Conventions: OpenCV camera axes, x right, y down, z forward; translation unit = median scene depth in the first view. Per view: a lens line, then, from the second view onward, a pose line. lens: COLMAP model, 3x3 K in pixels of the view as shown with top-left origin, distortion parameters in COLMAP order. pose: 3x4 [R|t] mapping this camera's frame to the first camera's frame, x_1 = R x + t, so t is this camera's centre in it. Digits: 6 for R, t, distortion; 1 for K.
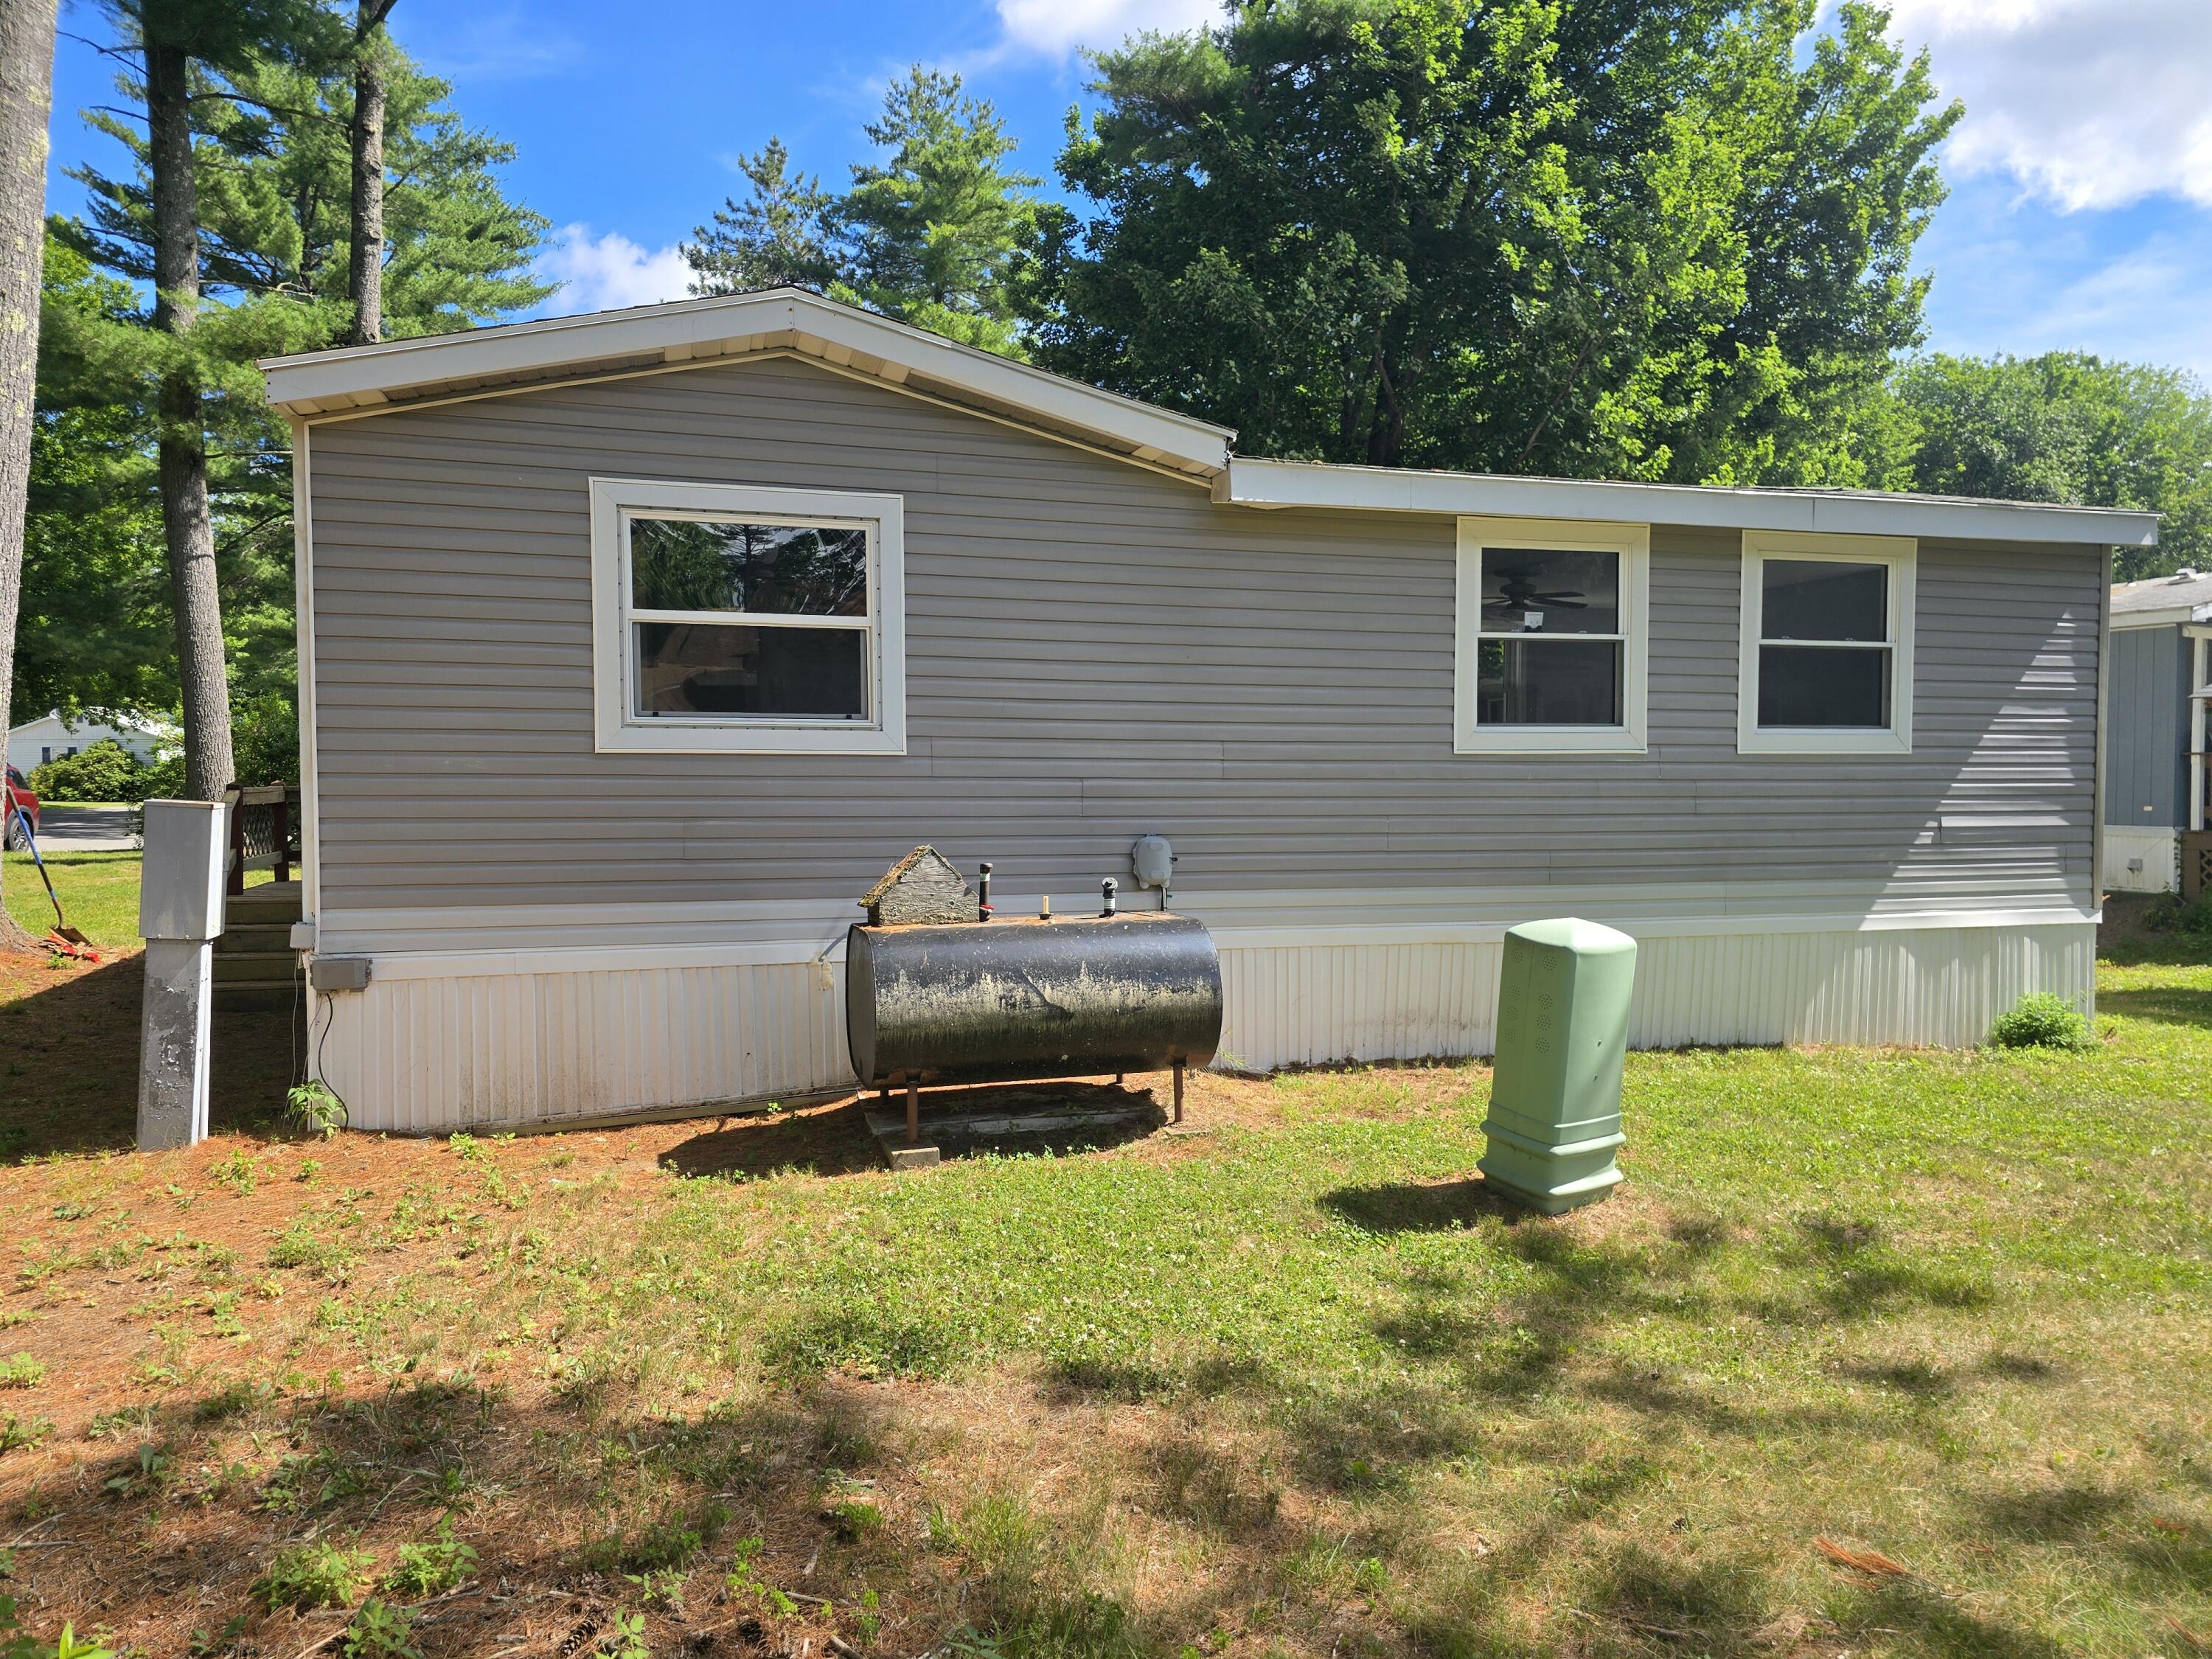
lens RADIAL K [[1495.6, 0, 1106.0], [0, 1495.6, 829.5], [0, 0, 1]] dist [0.046263, -0.044201]
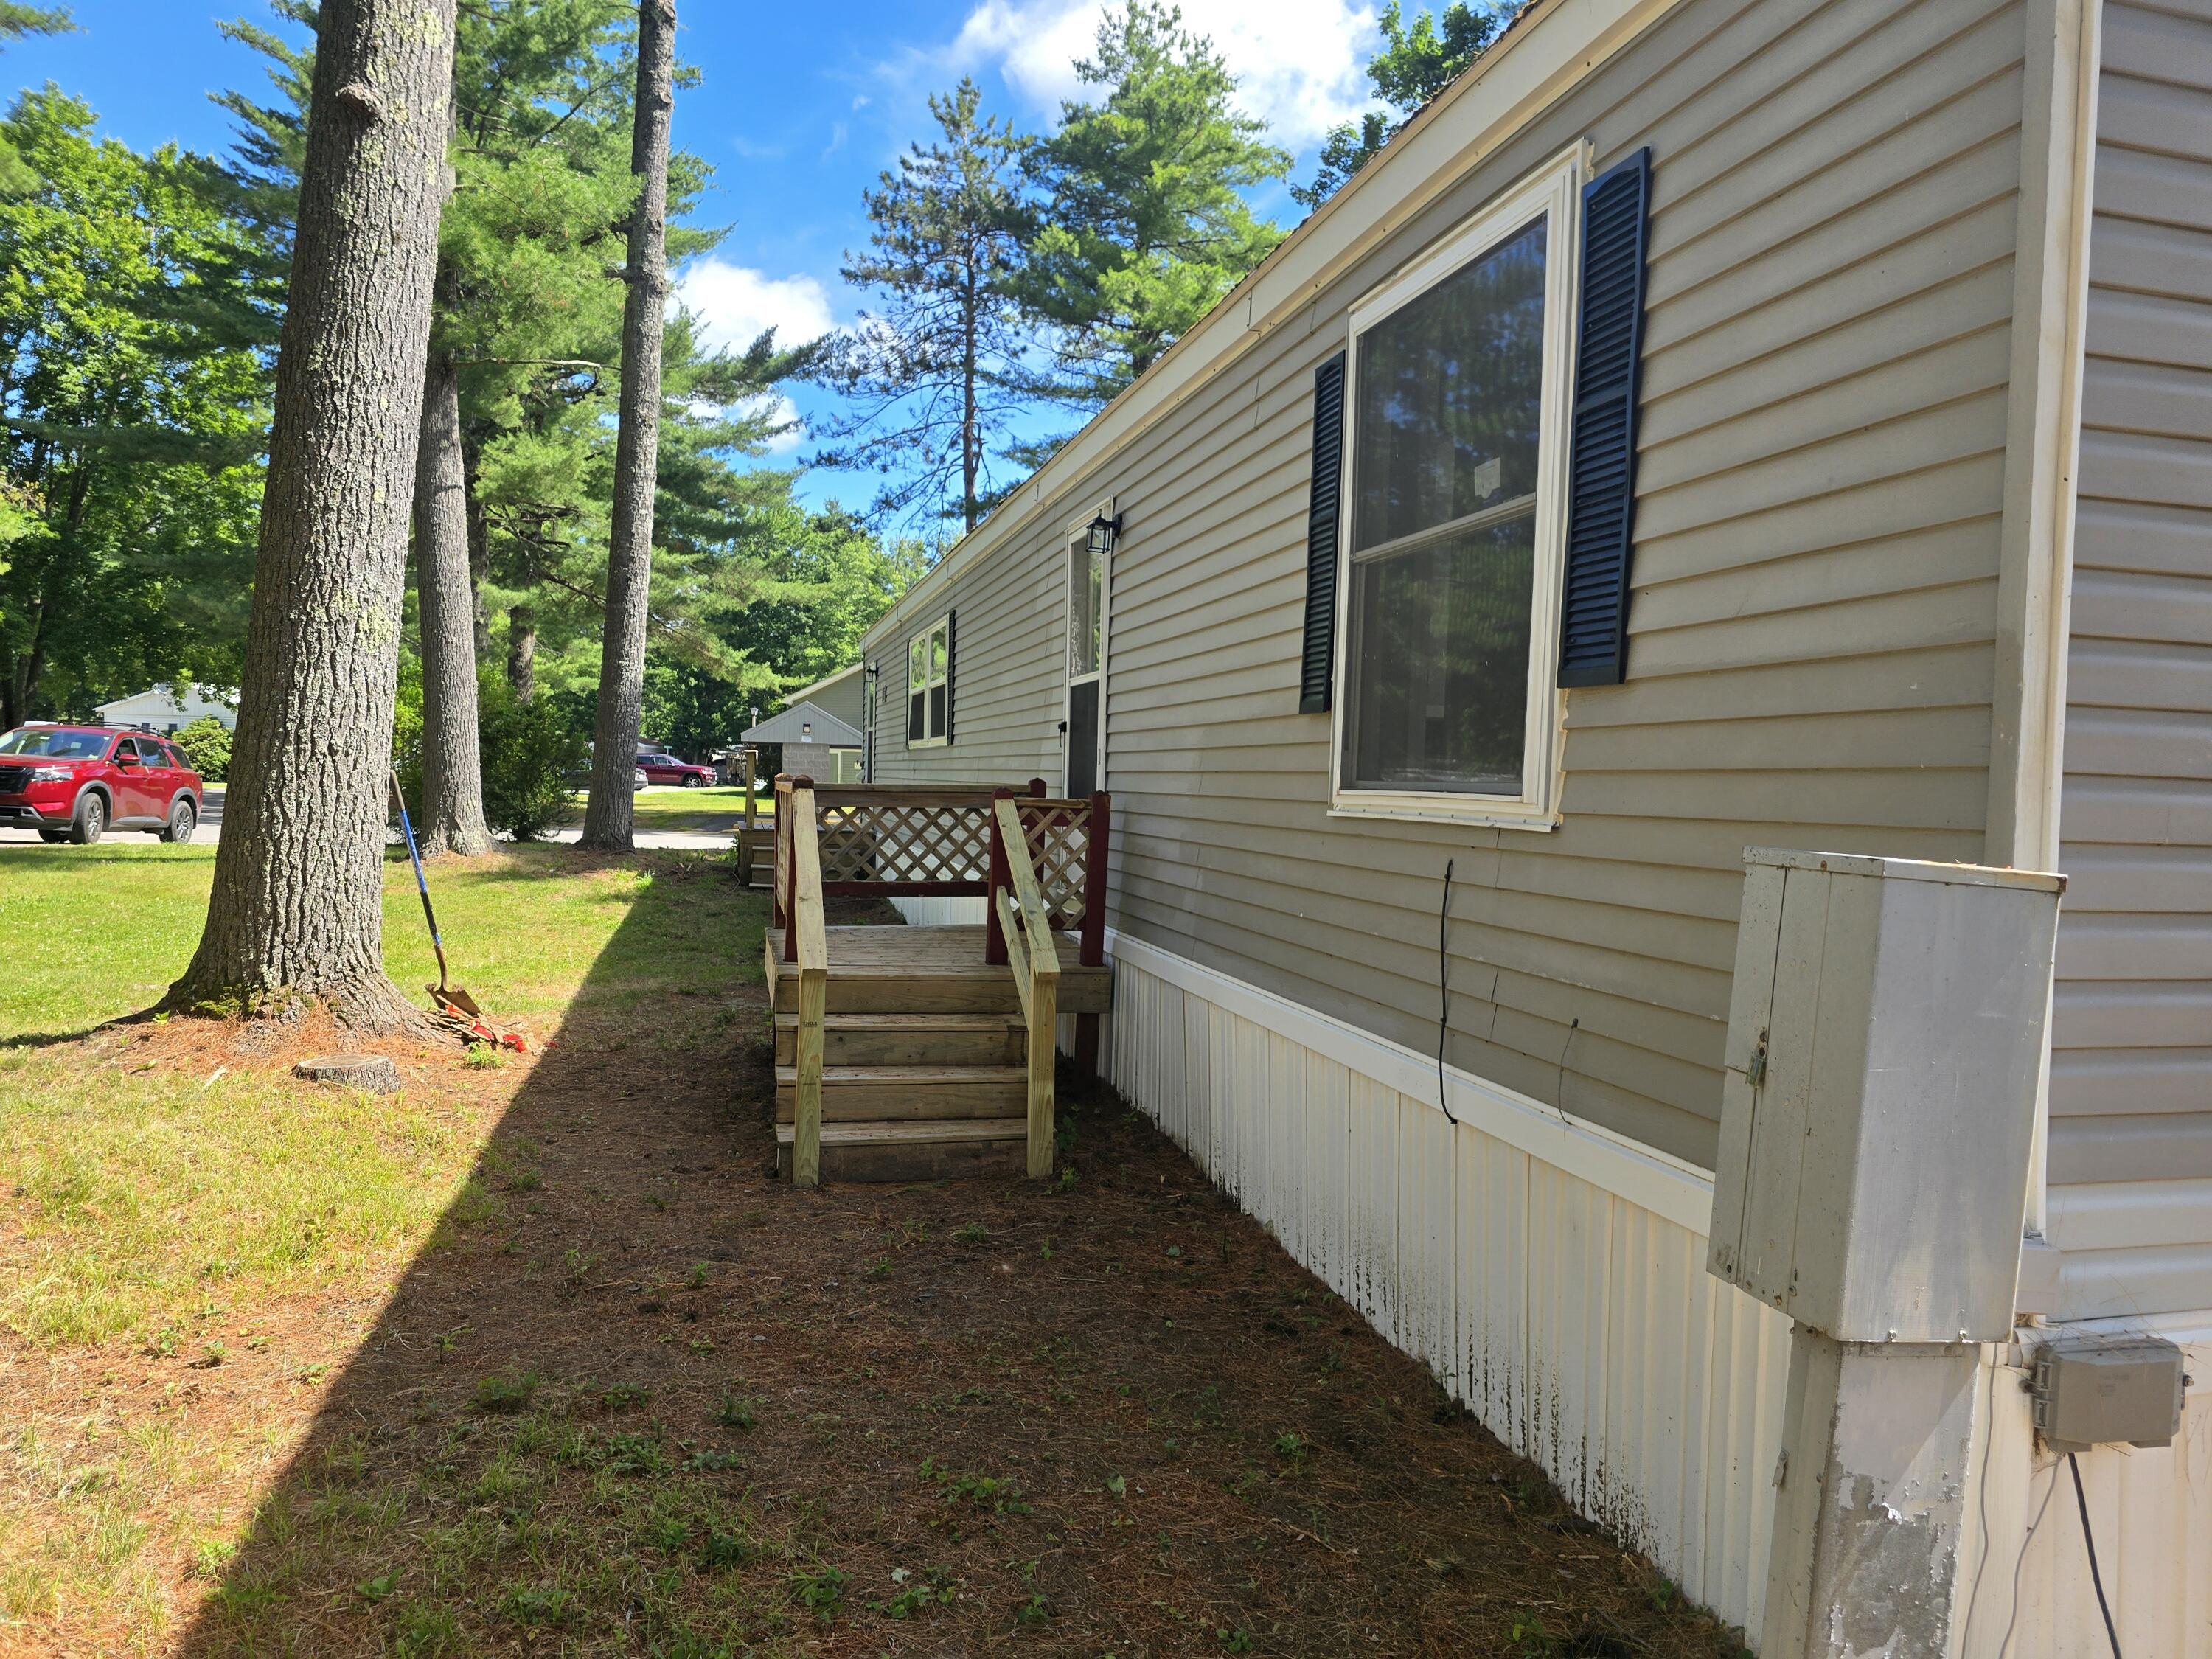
lens RADIAL K [[1495.6, 0, 1106.0], [0, 1495.6, 829.5], [0, 0, 1]] dist [0.046263, -0.044201]
pose [[0.999241, 0.027838, -0.027253, -0.109741], [-0.027919, 0.999607, -0.002576, -0.002811], [0.027170, 0.003335, 0.999625, 0.101144]]
